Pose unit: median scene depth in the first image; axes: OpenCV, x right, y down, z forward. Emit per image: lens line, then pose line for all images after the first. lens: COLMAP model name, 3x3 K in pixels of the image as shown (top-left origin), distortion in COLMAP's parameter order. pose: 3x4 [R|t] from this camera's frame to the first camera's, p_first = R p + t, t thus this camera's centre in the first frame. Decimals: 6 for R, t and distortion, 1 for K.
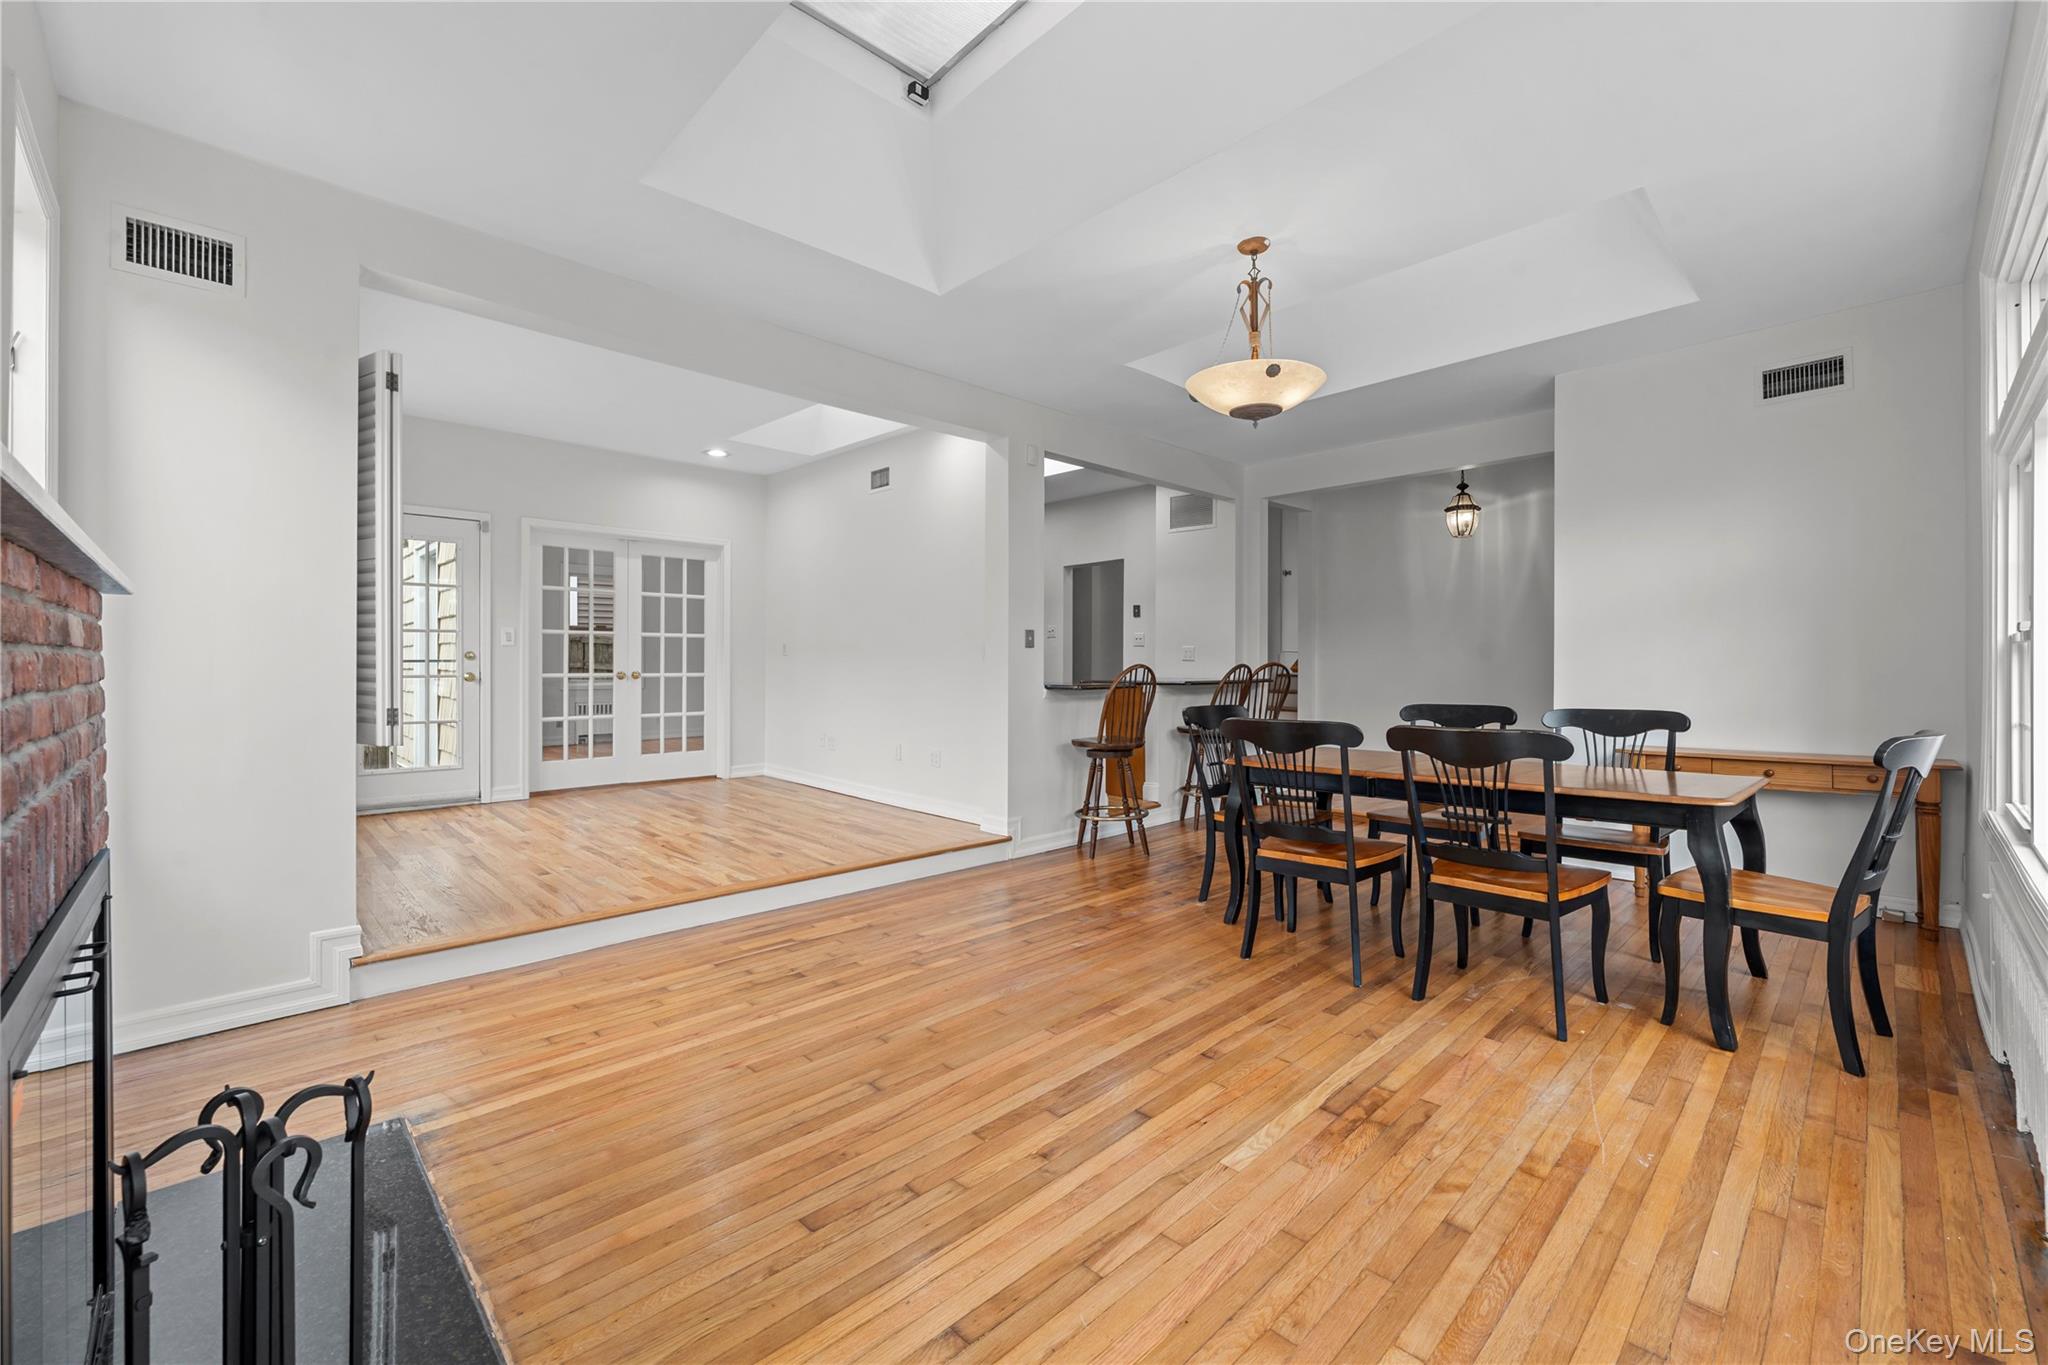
lens RADIAL K [[829.0, 0, 1016.8], [0, 829.0, 666.1], [0, 0, 1]] dist [0.000692, -0.002027]
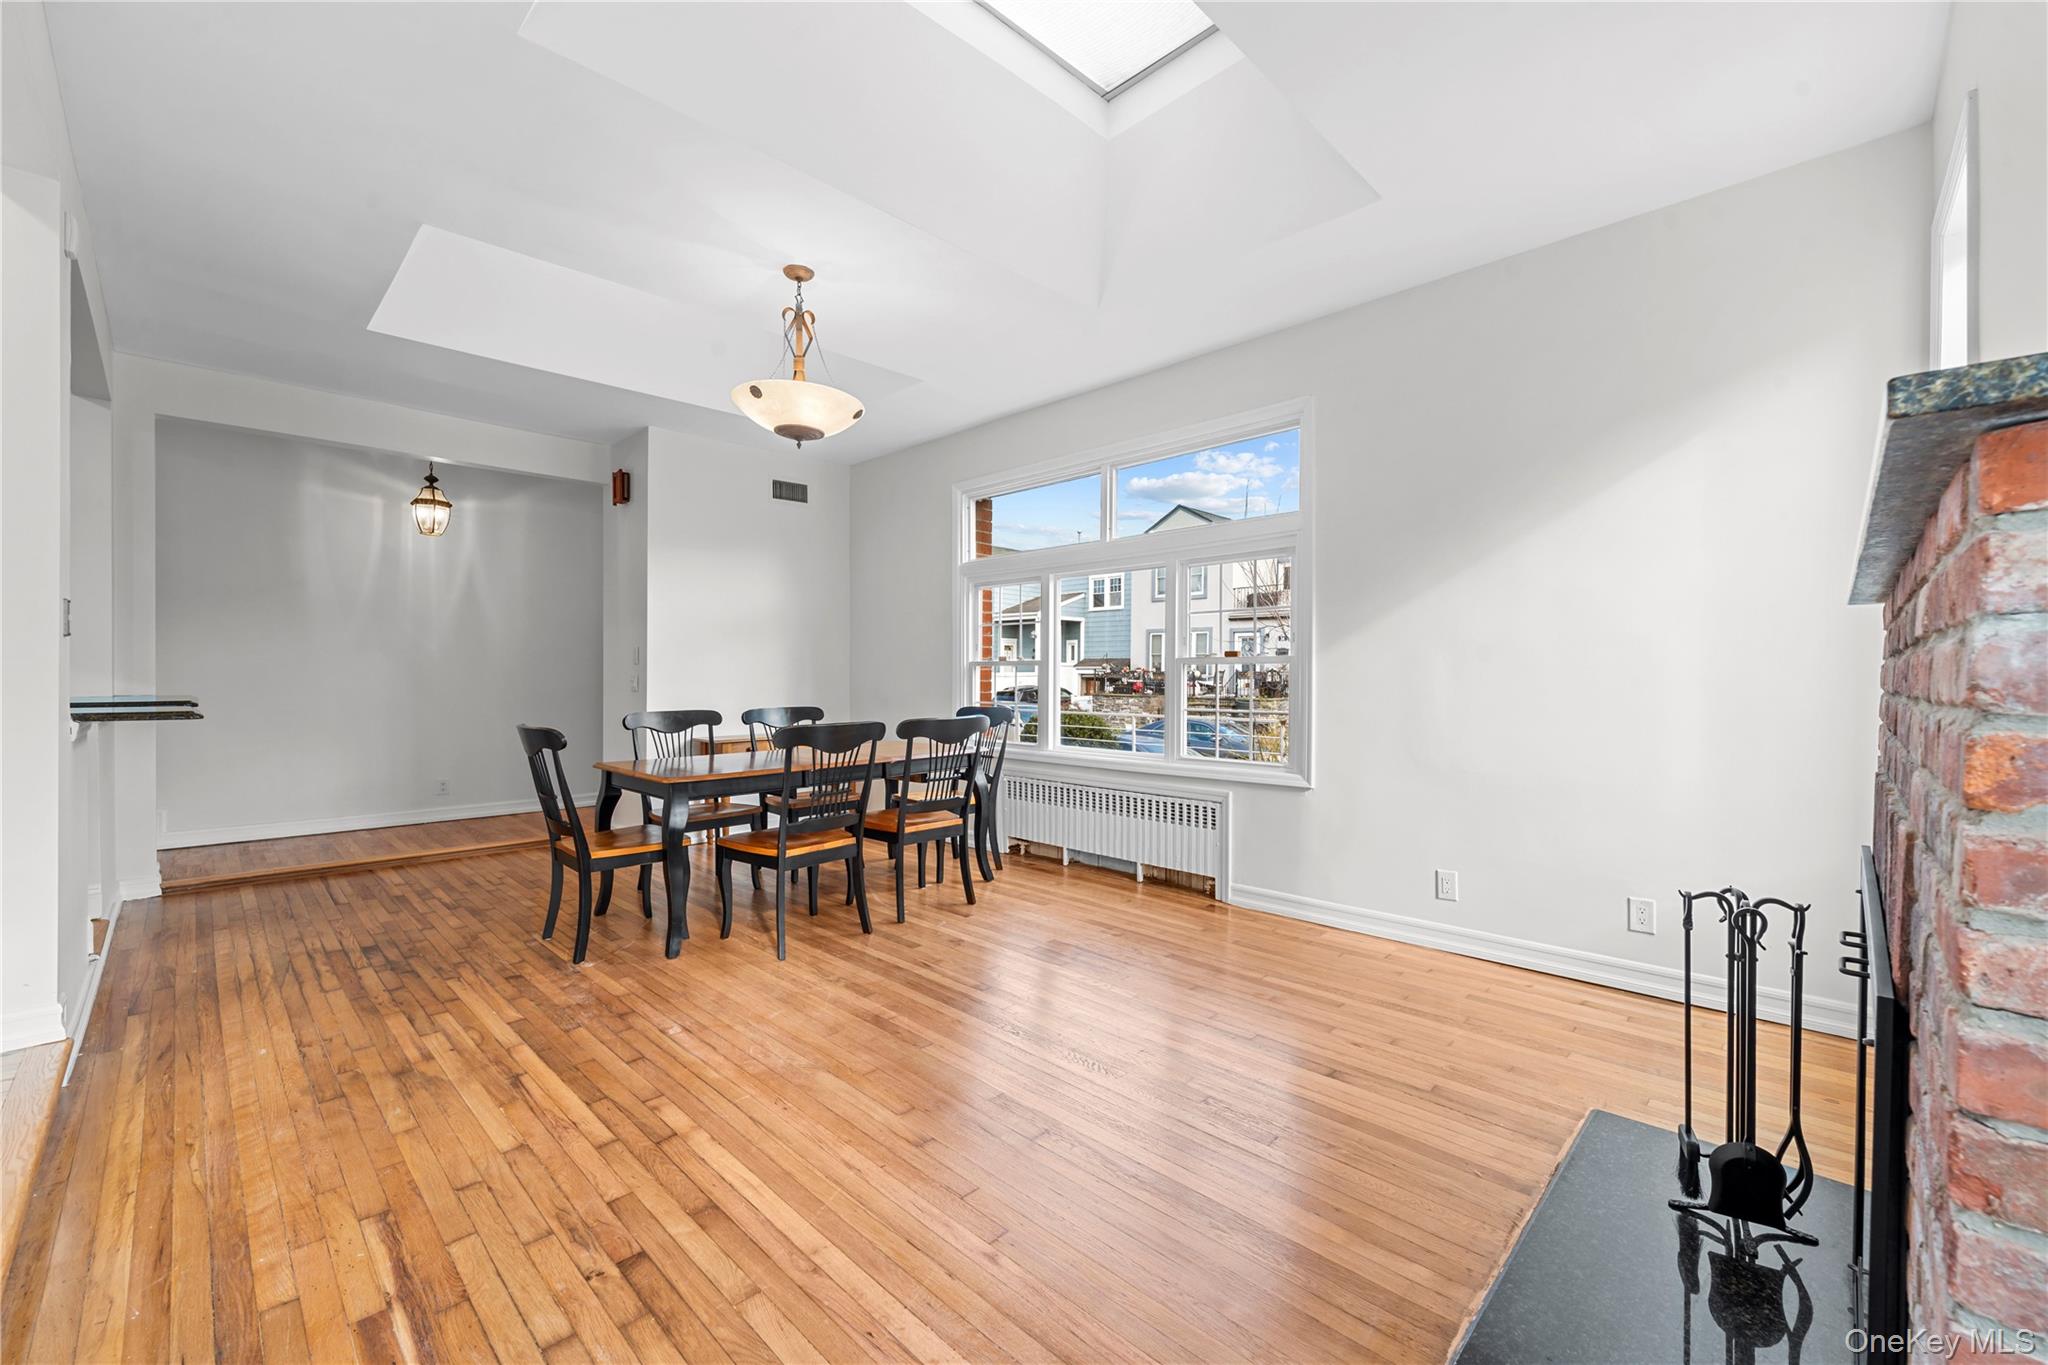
lens RADIAL K [[829.0, 0, 1015.3], [0, 829.0, 678.9], [0, 0, 1]] dist [0.000692, -0.002027]
pose [[-0.018296, -0.003918, 0.999825, -0.757196], [0.000750, 0.999992, 0.003932, 0.000019], [-0.999832, 0.000822, -0.018293, 0.729944]]
